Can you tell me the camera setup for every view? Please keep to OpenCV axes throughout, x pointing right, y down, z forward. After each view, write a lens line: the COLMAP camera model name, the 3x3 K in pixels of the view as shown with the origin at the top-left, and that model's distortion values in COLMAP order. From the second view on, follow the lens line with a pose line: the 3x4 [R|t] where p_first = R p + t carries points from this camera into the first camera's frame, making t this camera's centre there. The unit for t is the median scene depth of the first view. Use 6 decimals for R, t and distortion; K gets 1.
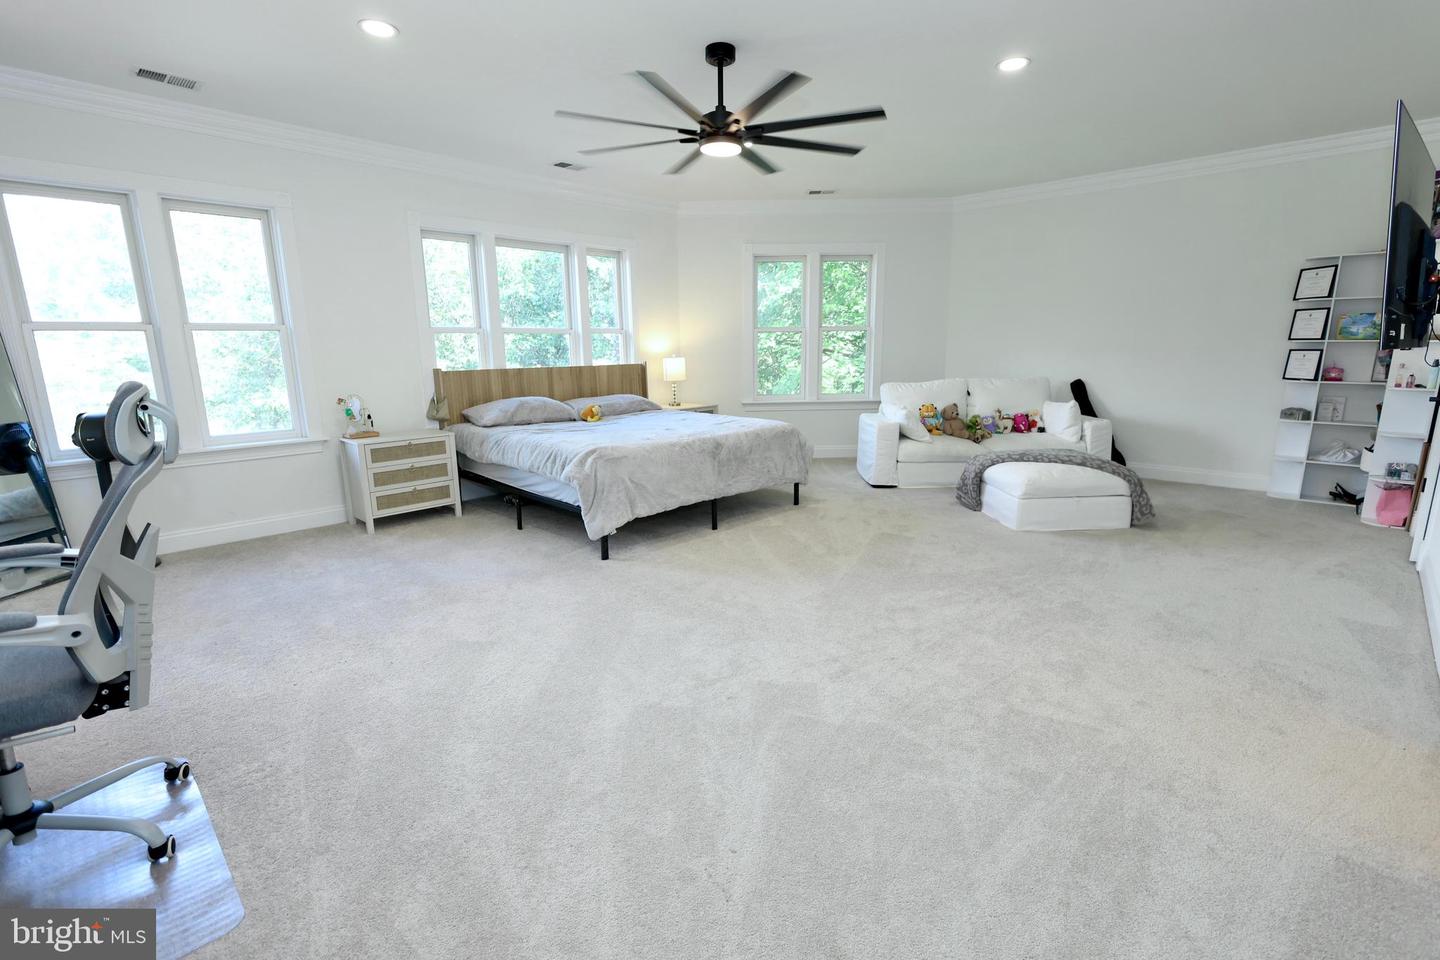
lens RADIAL K [[666.7, 0, 721.5], [0, 666.7, 483.6], [0, 0, 1]] dist [0.000912, 0.000690]
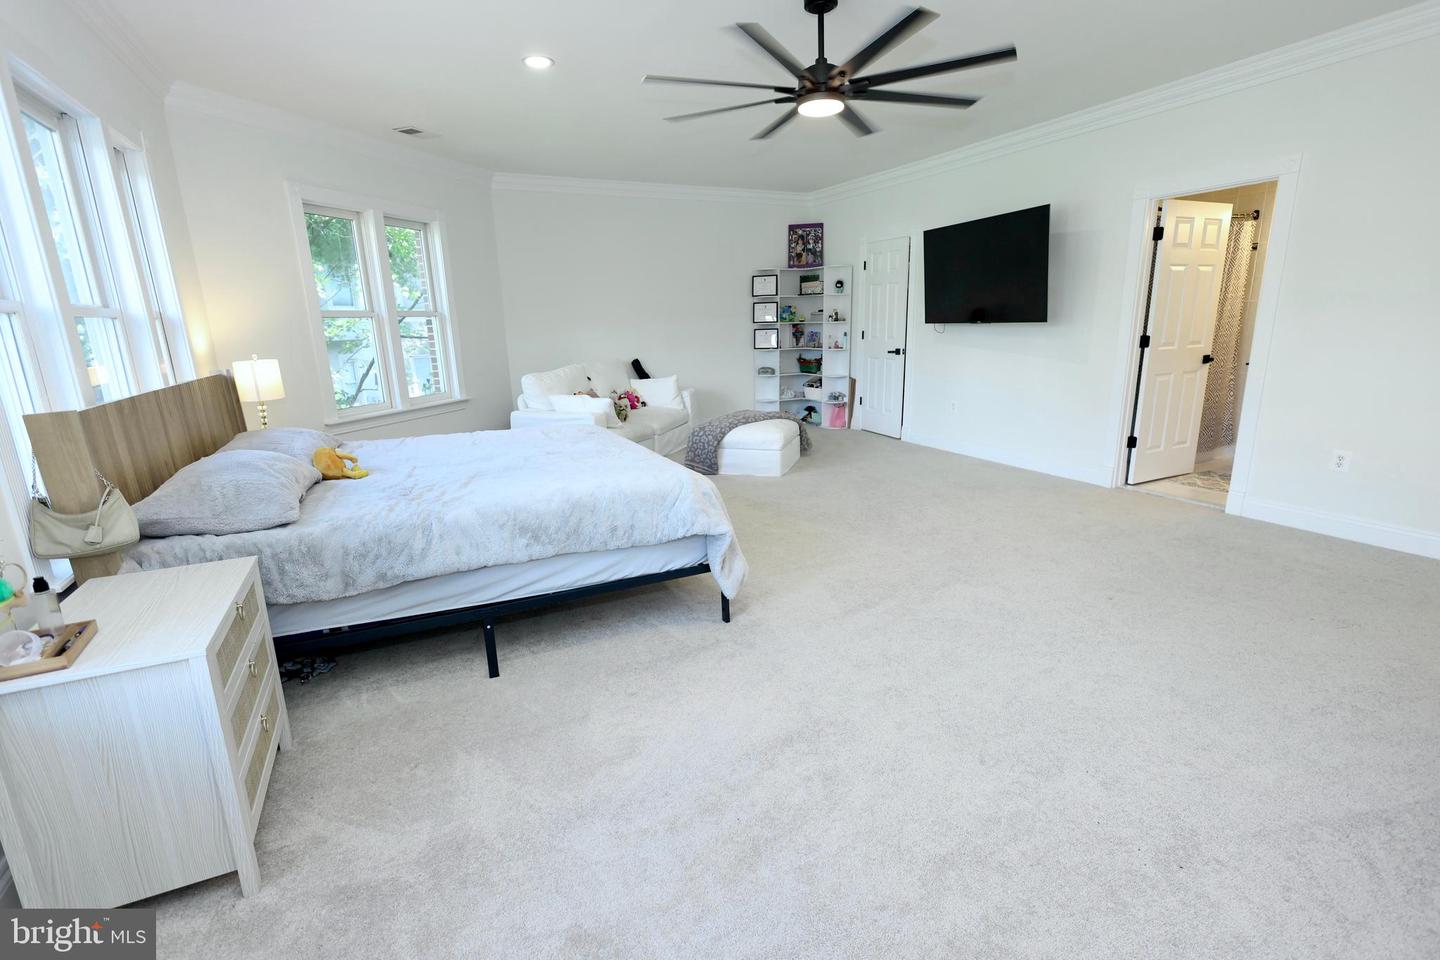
lens RADIAL K [[666.7, 0, 712.7], [0, 666.7, 482.8], [0, 0, 1]] dist [0.000912, 0.000690]
pose [[0.359199, -0.221012, 0.906714, -0.640263], [0.215400, 0.964956, 0.149877, -0.114982], [-0.908063, 0.141470, 0.394217, 0.555910]]
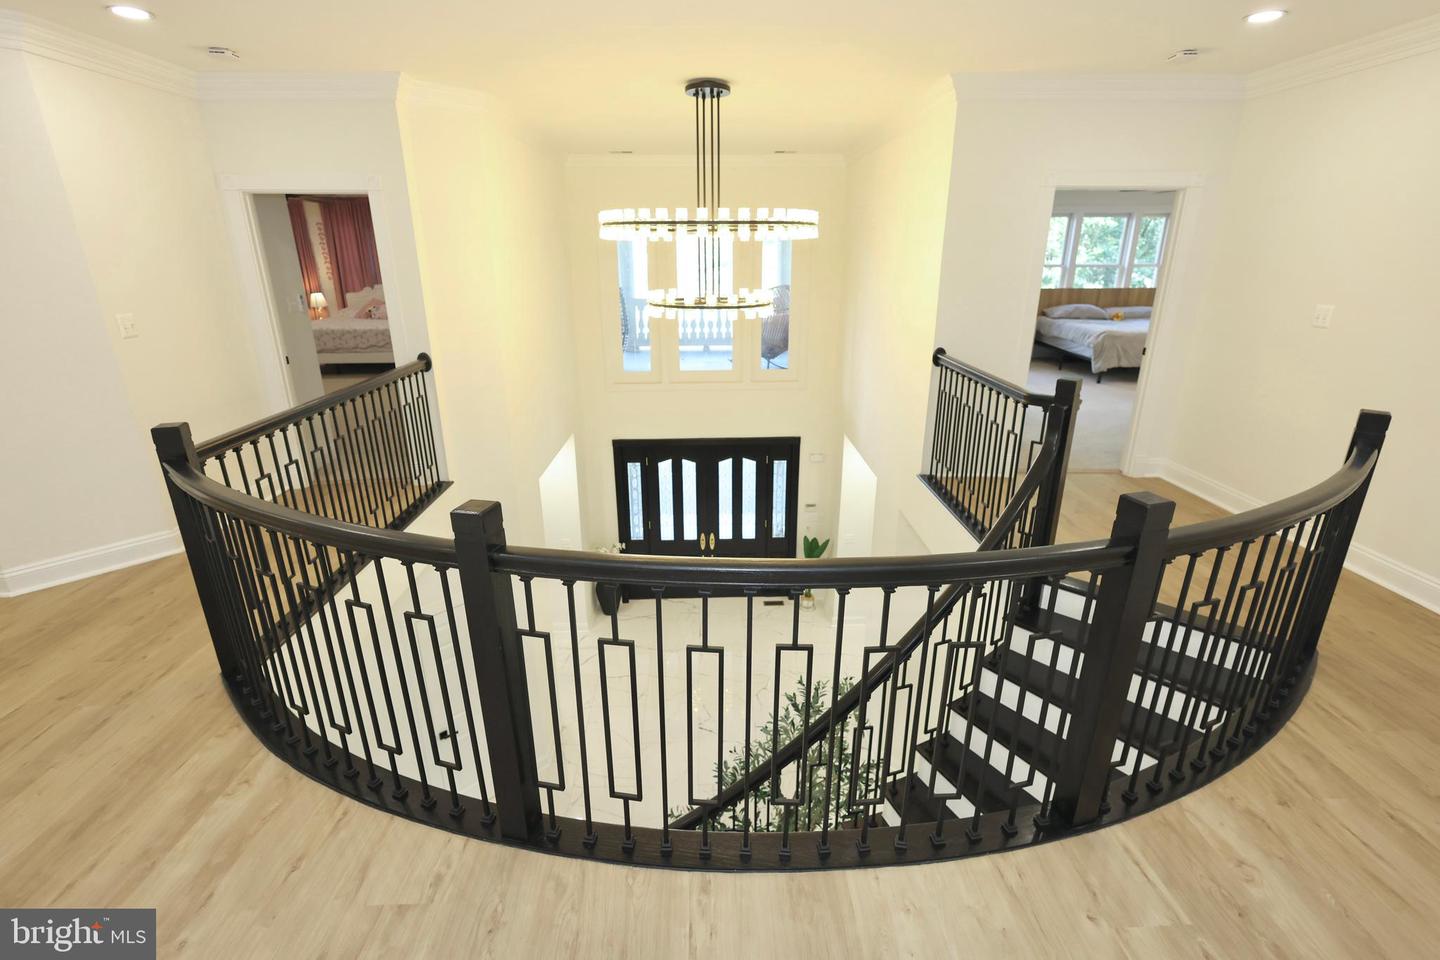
lens RADIAL K [[666.7, 0, 727.6], [0, 666.7, 488.9], [0, 0, 1]] dist [0.000912, 0.000690]
pose [[0.716103, 0.248098, -0.652414, 0.373971], [-0.152228, 0.967710, 0.200910, 0.157062], [0.681192, -0.044556, 0.730747, -1.143924]]
